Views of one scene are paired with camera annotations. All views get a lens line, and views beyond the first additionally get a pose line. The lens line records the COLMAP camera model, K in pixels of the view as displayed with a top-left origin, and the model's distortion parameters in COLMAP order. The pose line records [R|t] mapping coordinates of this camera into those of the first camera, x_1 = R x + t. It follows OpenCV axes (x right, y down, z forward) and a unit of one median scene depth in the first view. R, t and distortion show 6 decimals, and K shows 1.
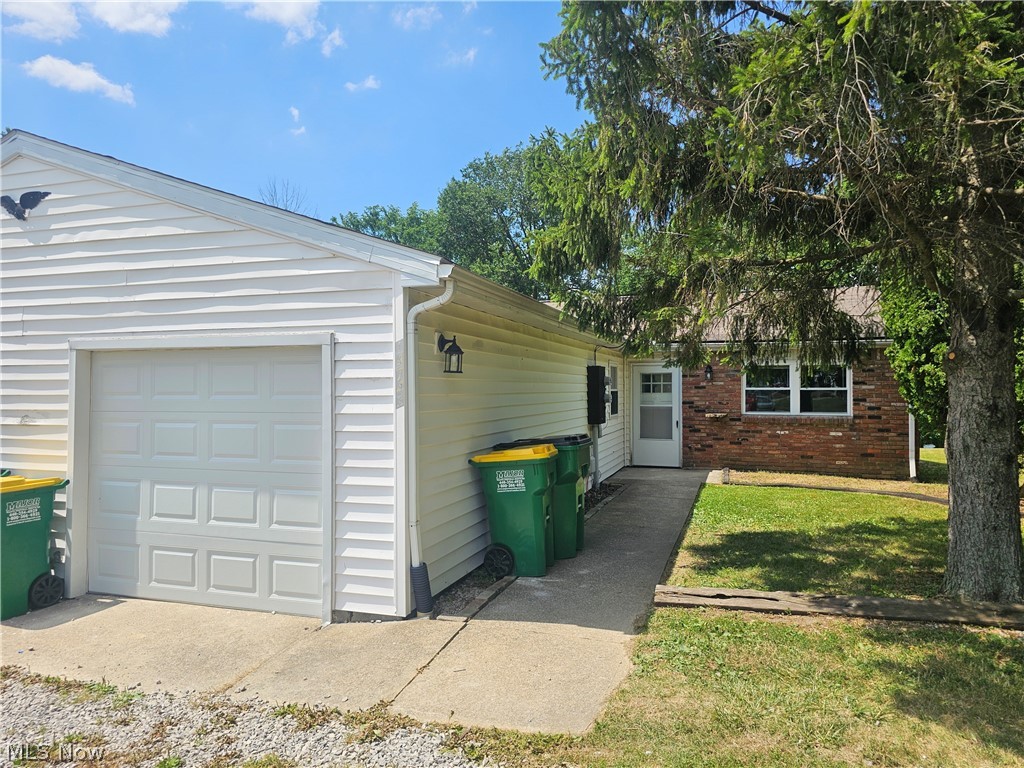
lens RADIAL K [[738.5, 0, 500.6], [0, 738.5, 386.0], [0, 0, 1]] dist [0.054790, -0.002428]
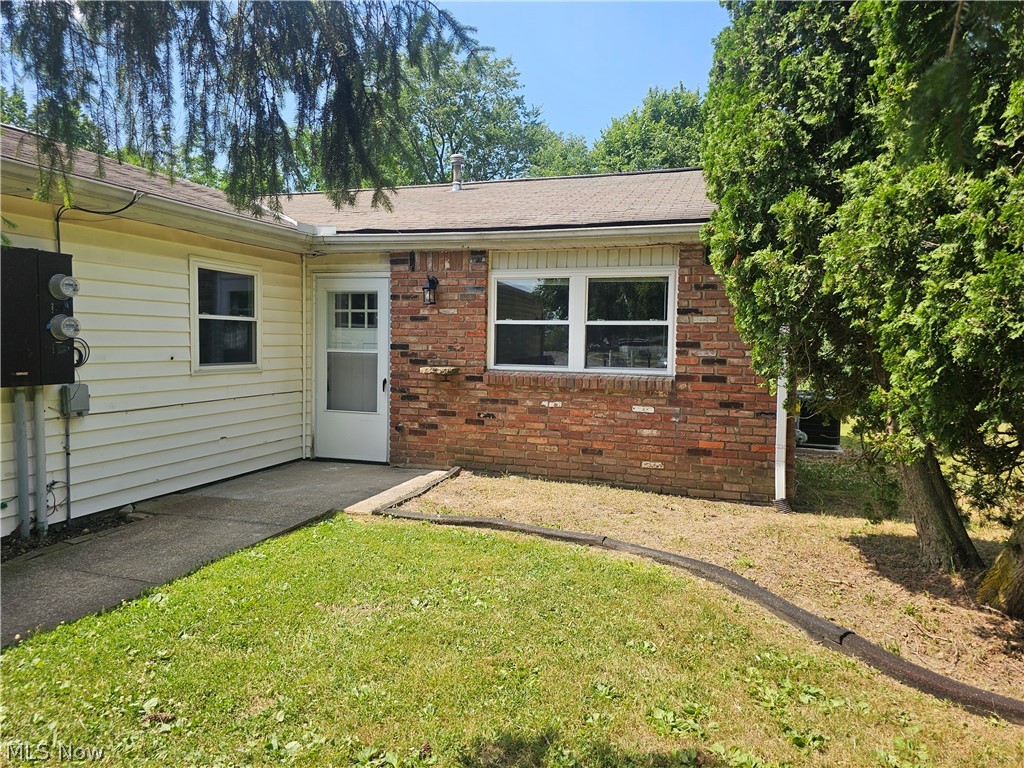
lens RADIAL K [[689.5, 0, 513.2], [0, 689.5, 363.2], [0, 0, 1]] dist [0.070252, -0.000745]
pose [[0.999850, 0.016791, -0.004253, 0.356337], [-0.016621, 0.999165, 0.037313, 0.015427], [0.004876, -0.037237, 0.999295, 0.515055]]
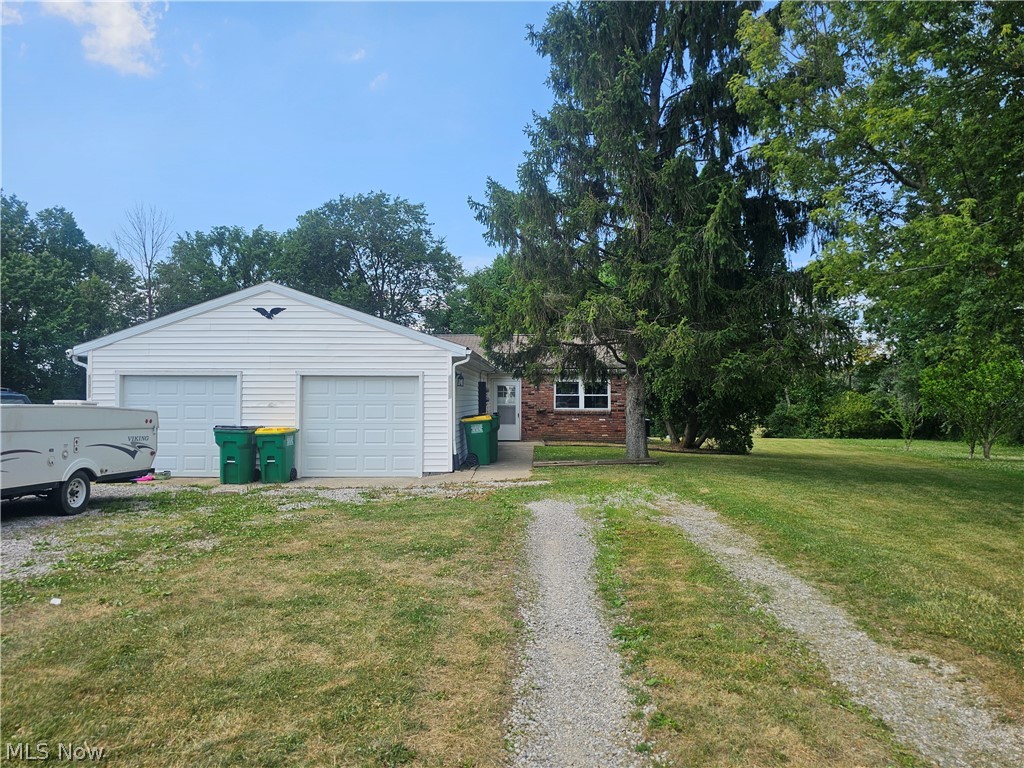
lens RADIAL K [[689.5, 0, 513.2], [0, 689.5, 363.2], [0, 0, 1]] dist [0.070252, -0.000745]
pose [[0.962699, 0.019493, 0.269871, -0.218140], [-0.007442, 0.998932, -0.045606, 0.004381], [-0.270472, 0.041896, 0.961816, -0.568576]]
